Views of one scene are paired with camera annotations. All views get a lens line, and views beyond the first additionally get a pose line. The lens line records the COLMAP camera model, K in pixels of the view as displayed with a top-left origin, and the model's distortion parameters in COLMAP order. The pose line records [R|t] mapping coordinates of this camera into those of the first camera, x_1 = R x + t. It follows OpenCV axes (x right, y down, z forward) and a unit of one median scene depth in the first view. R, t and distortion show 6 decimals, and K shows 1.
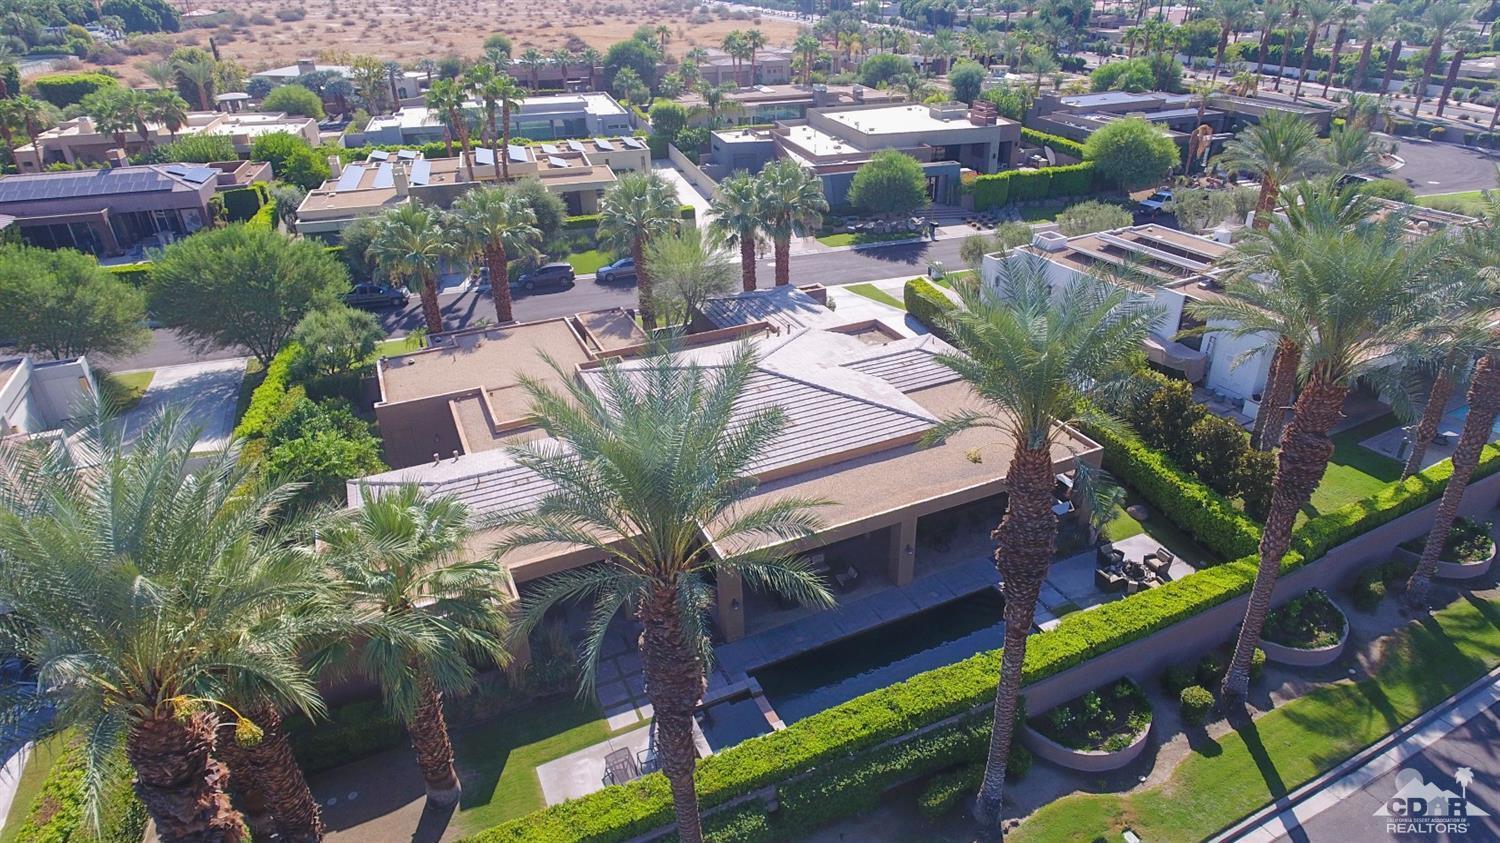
lens RADIAL K [[864.9, 0, 784.7], [0, 864.9, 431.4], [0, 0, 1]] dist [0.001450, -0.004553]
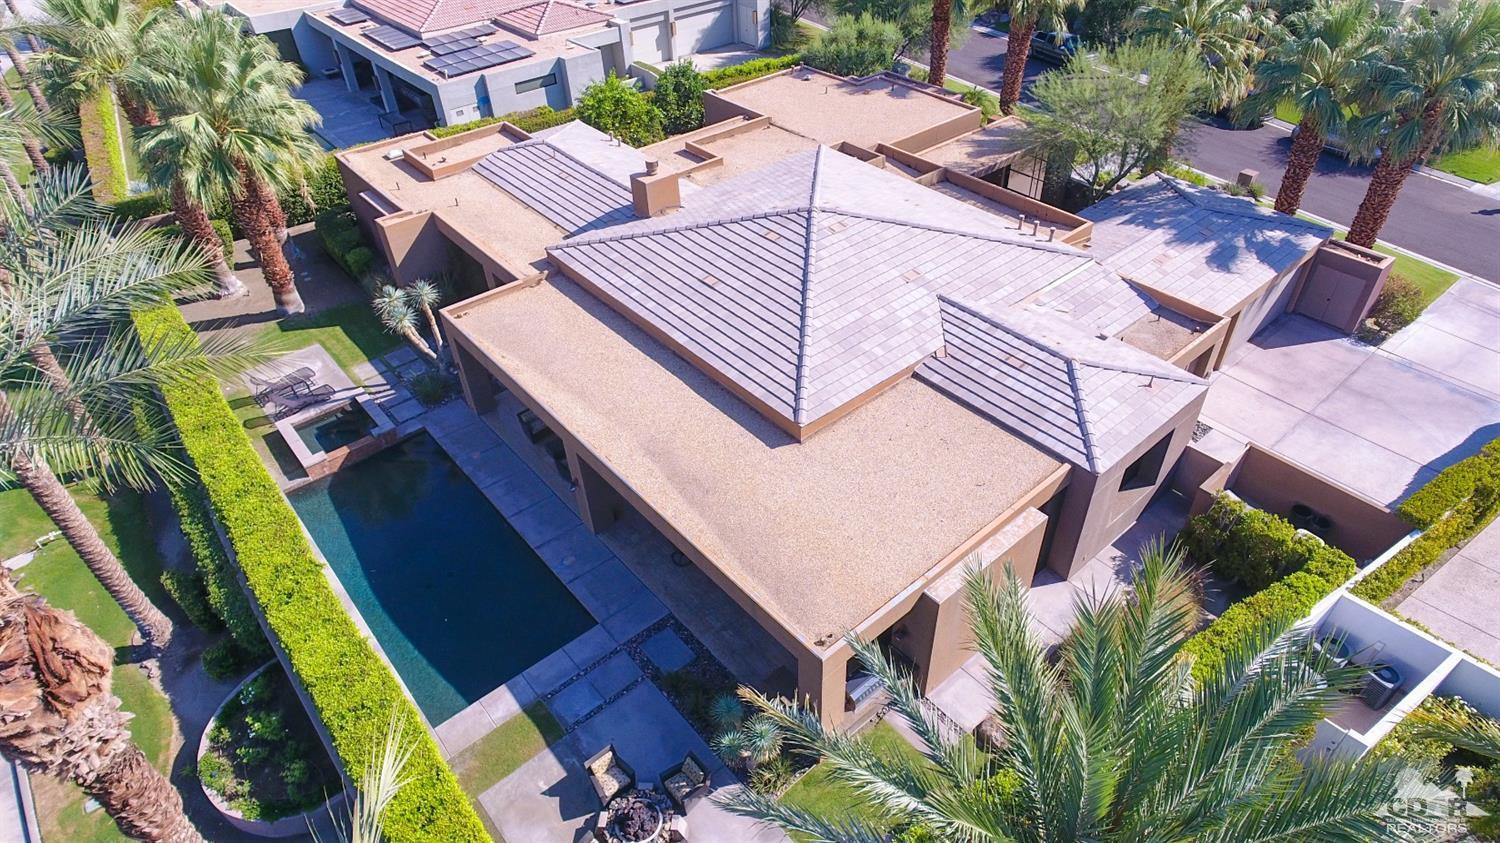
lens RADIAL K [[864.9, 0, 784.7], [0, 864.9, 431.4], [0, 0, 1]] dist [0.001450, -0.004553]
pose [[0.258846, 0.621455, -0.739454, 0.538383], [-0.446082, 0.755928, 0.479149, -0.244065], [0.856744, 0.205831, 0.472889, 0.639660]]
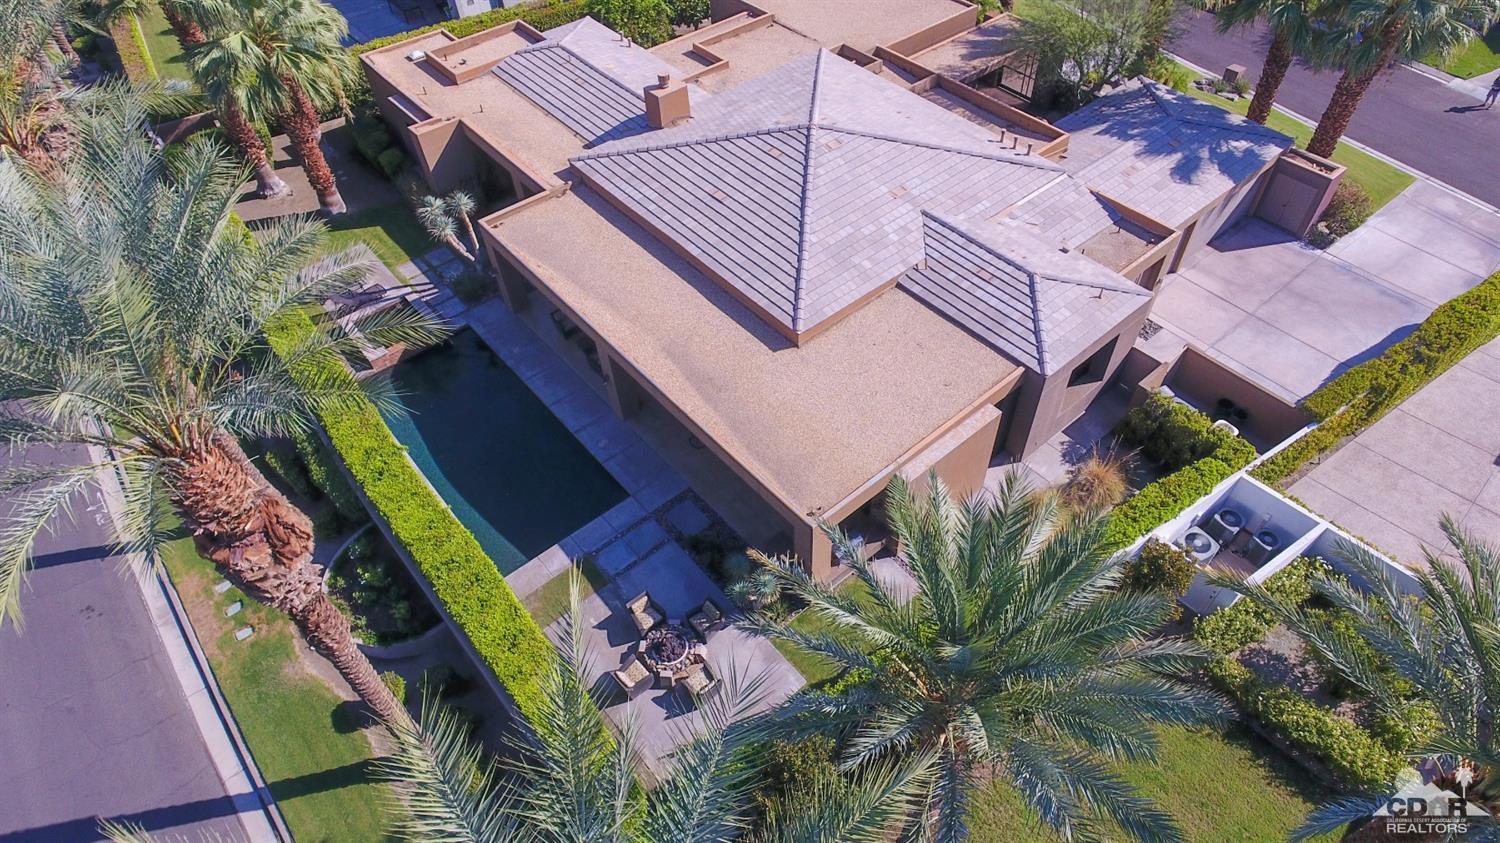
lens RADIAL K [[864.9, 0, 784.7], [0, 864.9, 431.4], [0, 0, 1]] dist [0.001450, -0.004553]
pose [[0.252986, 0.730611, -0.634197, 0.590268], [-0.445202, 0.669907, 0.594155, -0.313237], [0.858949, 0.132033, 0.494747, 0.591991]]
